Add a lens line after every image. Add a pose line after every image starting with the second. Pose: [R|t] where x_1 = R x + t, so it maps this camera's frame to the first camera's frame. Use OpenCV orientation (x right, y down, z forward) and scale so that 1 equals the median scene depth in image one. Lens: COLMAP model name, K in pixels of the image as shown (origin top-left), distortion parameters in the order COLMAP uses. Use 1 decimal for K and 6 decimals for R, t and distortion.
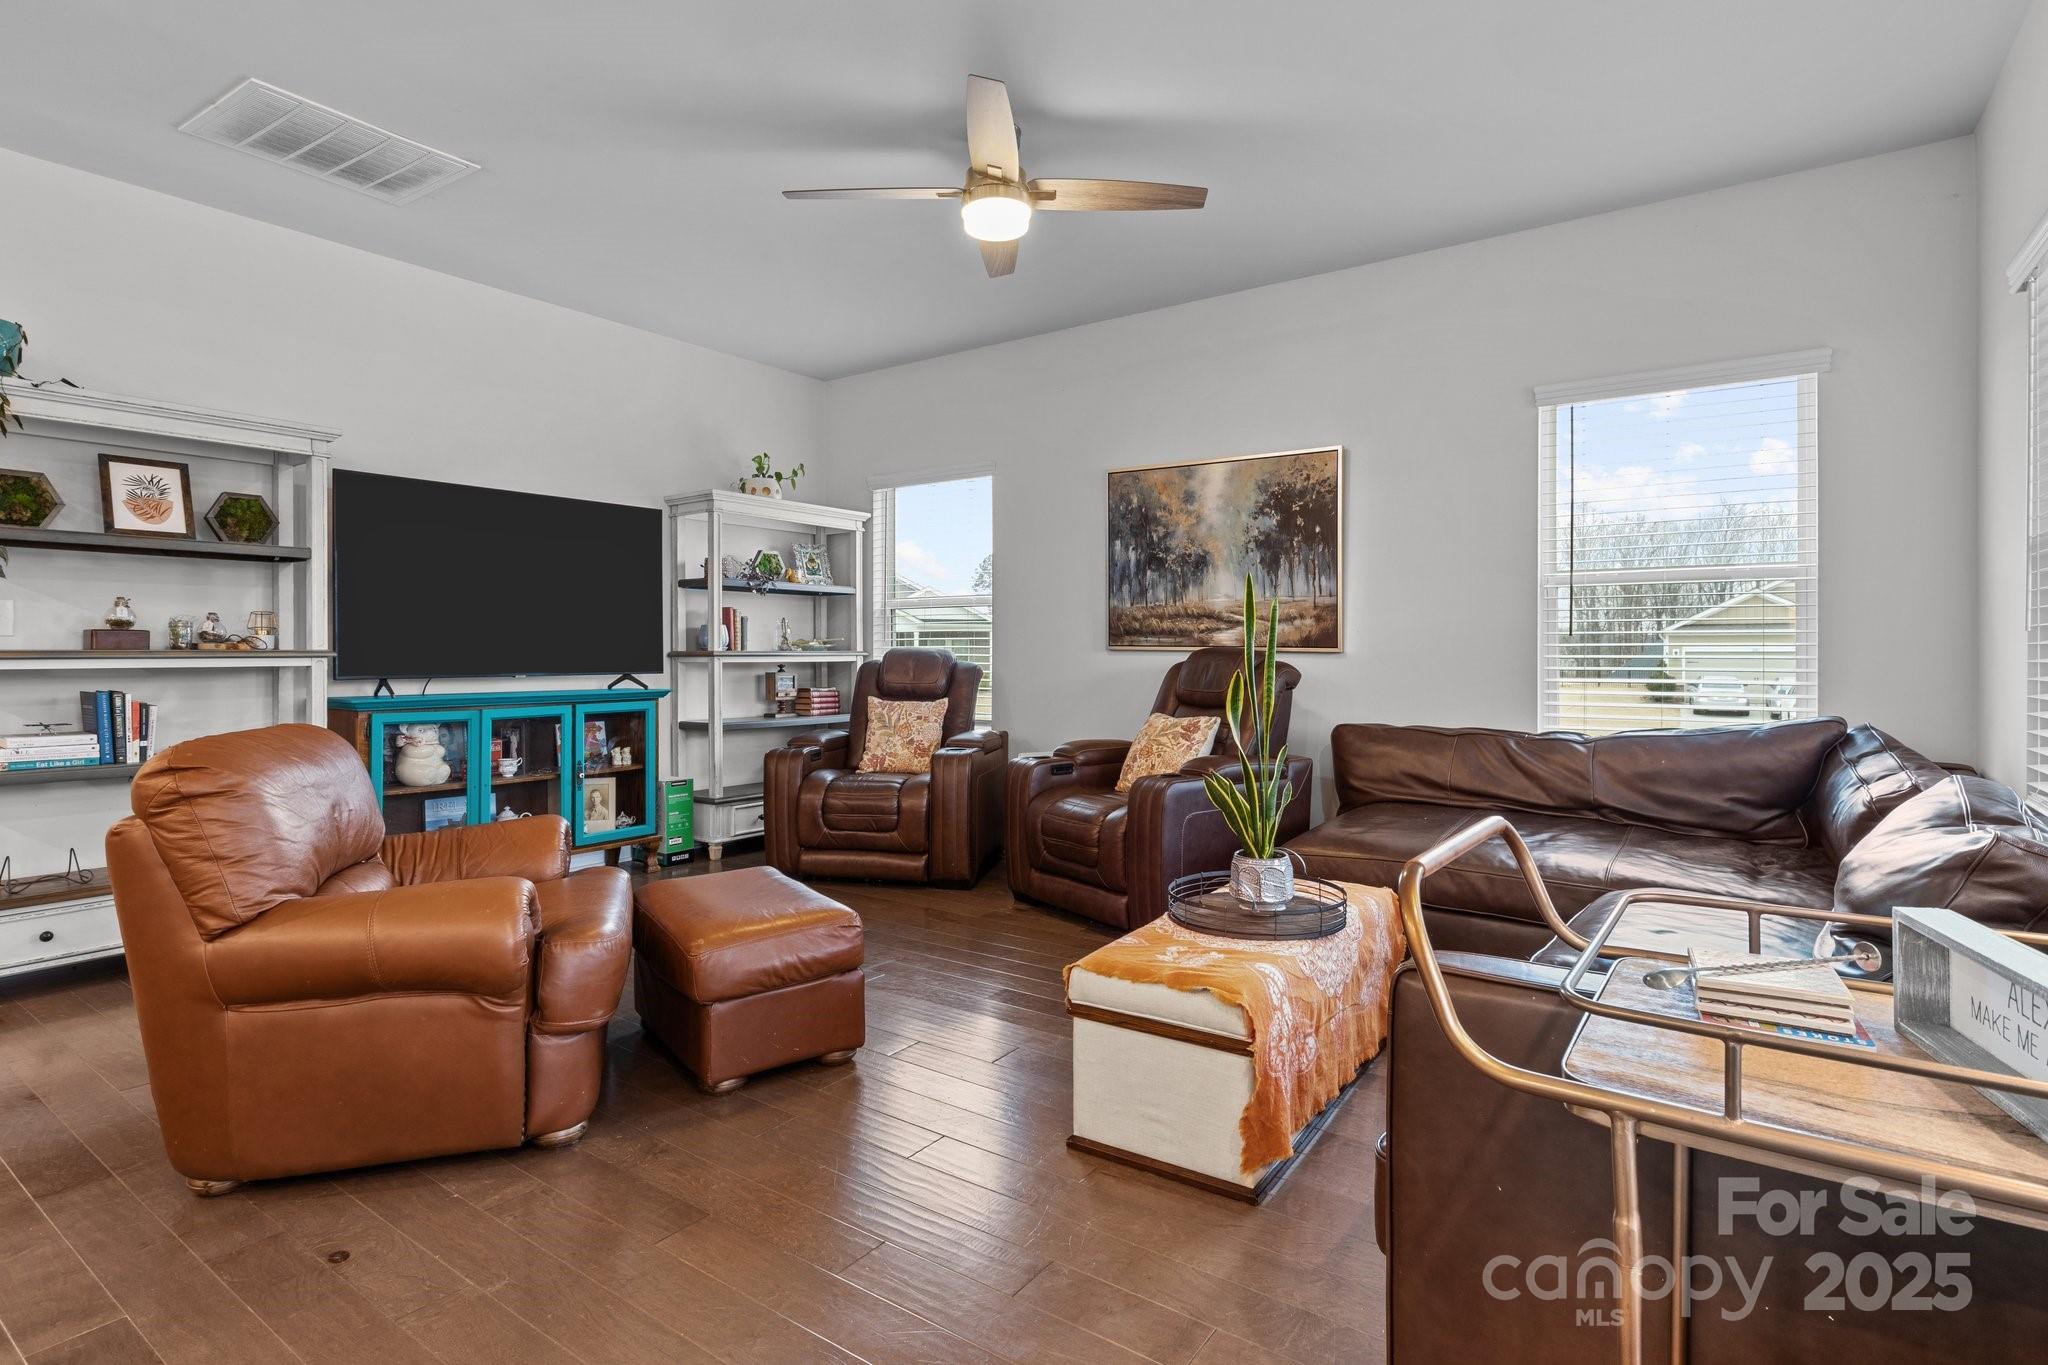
lens RADIAL K [[1022.6, 0, 1025.0], [0, 1022.6, 664.2], [0, 0, 1]] dist [-0.043674, -0.000293]
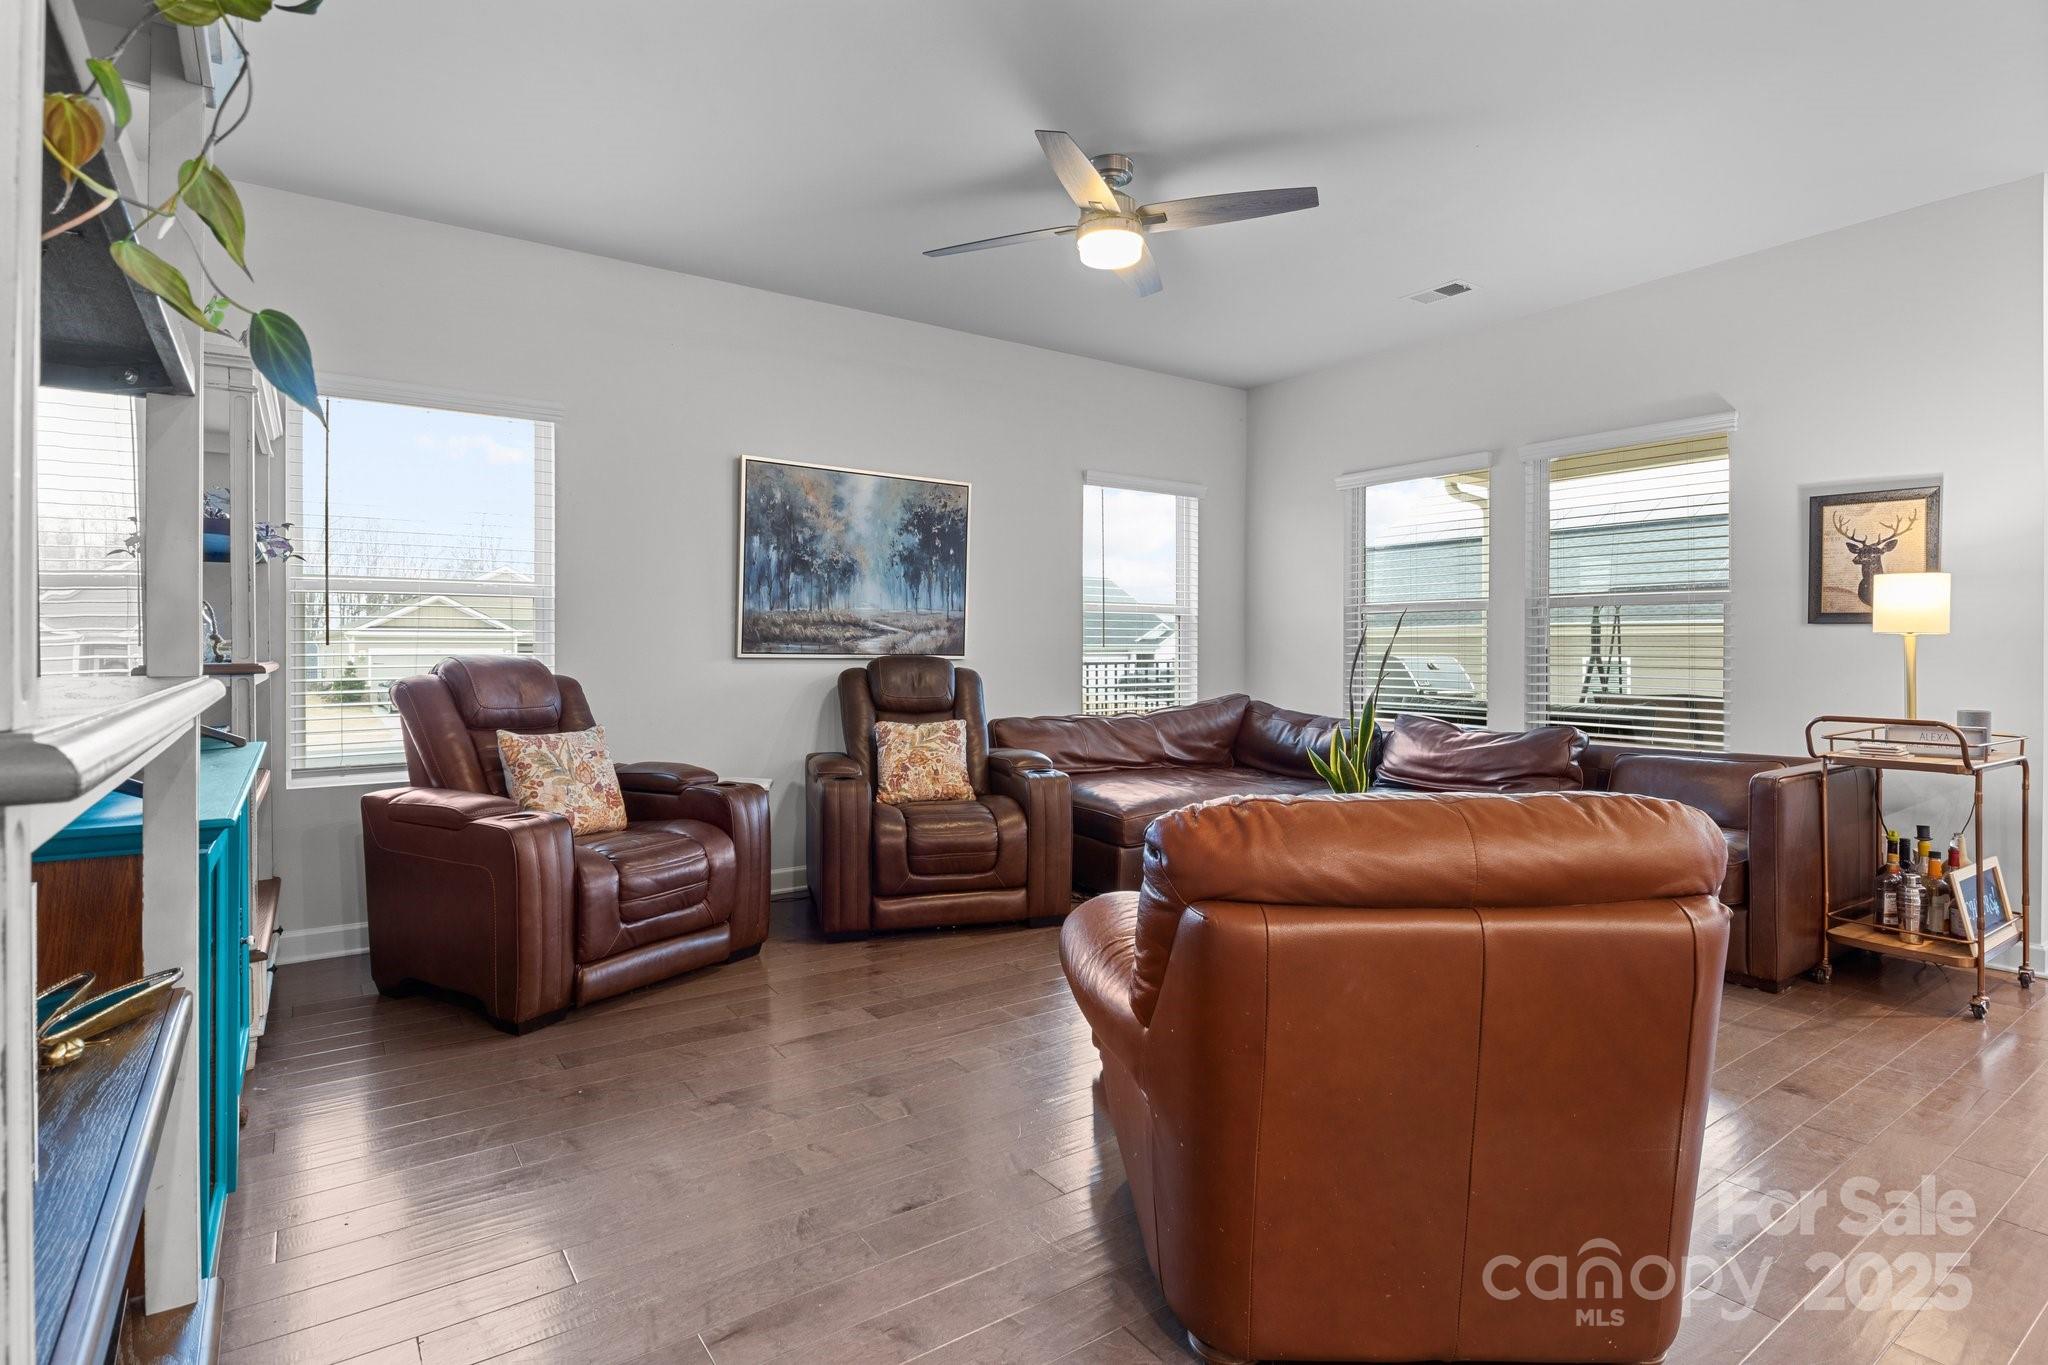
lens RADIAL K [[1024.6, 0, 1022.7], [0, 1024.6, 661.8], [0, 0, 1]] dist [-0.003956, 0.000032]
pose [[0.336173, -0.009229, 0.941755, -0.713894], [0.011690, 0.999916, 0.005627, -0.013451], [-0.941728, 0.009118, 0.336252, 0.498830]]
